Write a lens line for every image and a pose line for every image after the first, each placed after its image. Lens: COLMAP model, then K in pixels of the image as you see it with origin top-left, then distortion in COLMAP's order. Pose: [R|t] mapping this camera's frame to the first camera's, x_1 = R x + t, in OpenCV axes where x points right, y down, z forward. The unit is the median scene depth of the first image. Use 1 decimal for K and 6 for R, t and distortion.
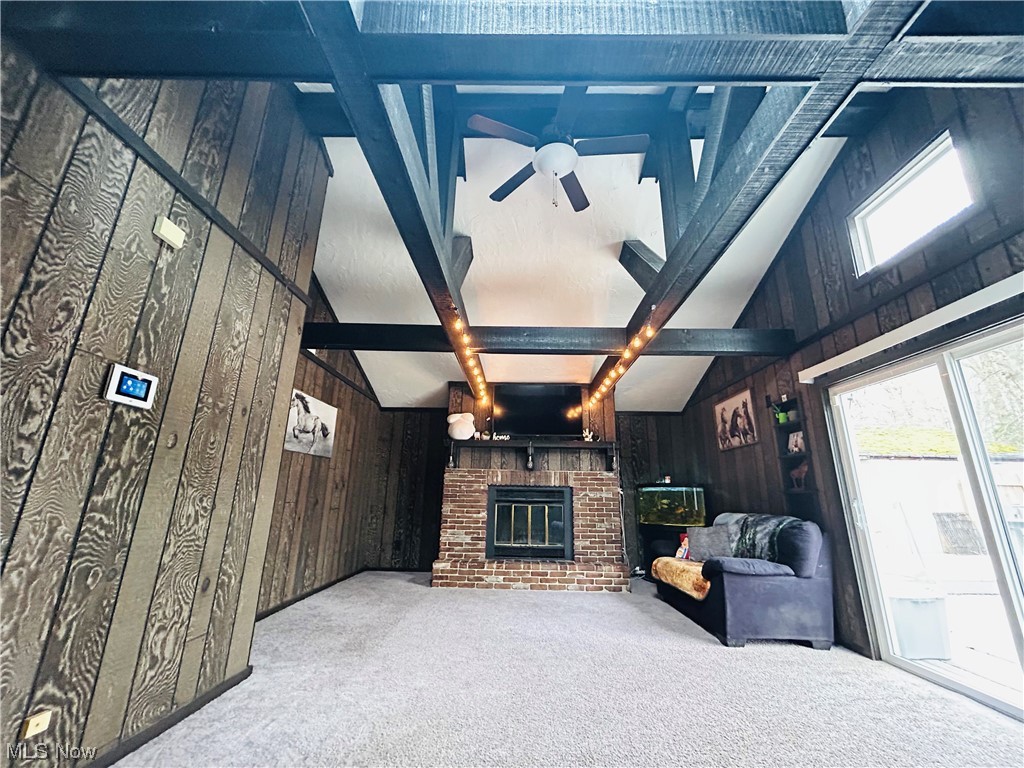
lens RADIAL K [[410.7, 0, 515.6], [0, 410.7, 383.8], [0, 0, 1]] dist [0.003268, -0.001038]
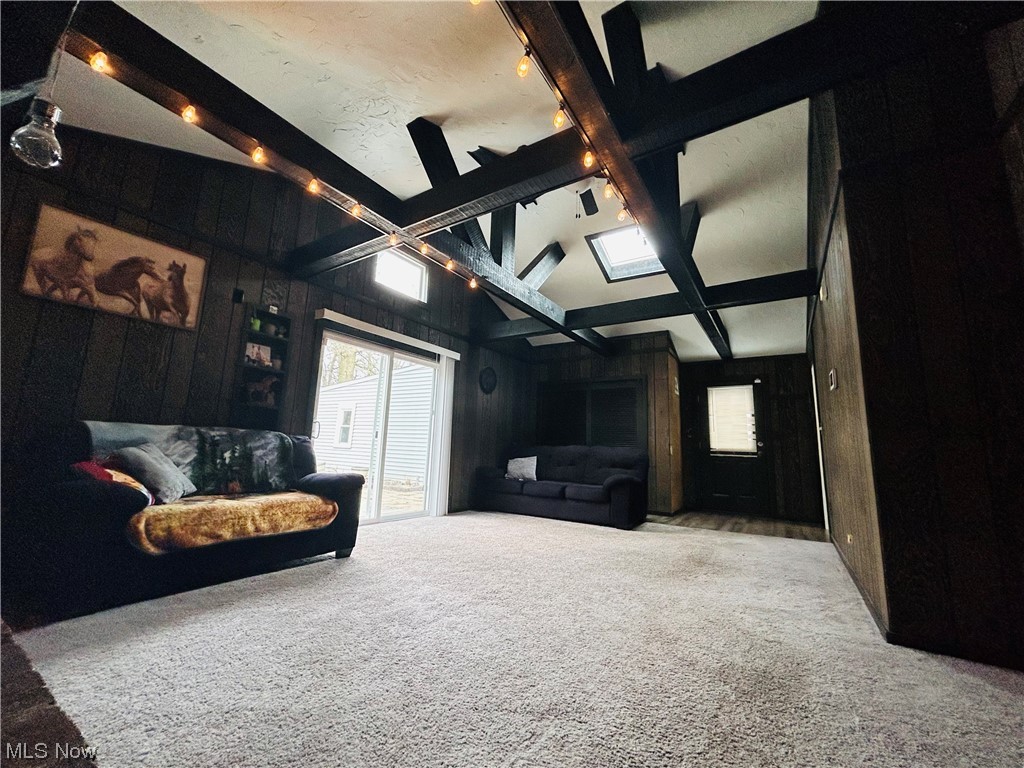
lens RADIAL K [[410.7, 0, 515.6], [0, 410.7, 383.8], [0, 0, 1]] dist [0.003268, -0.001038]
pose [[-0.840513, 0.041713, 0.540184, -0.276364], [-0.193621, 0.908064, -0.371389, 0.381869], [-0.506013, -0.416748, -0.755163, 1.207595]]
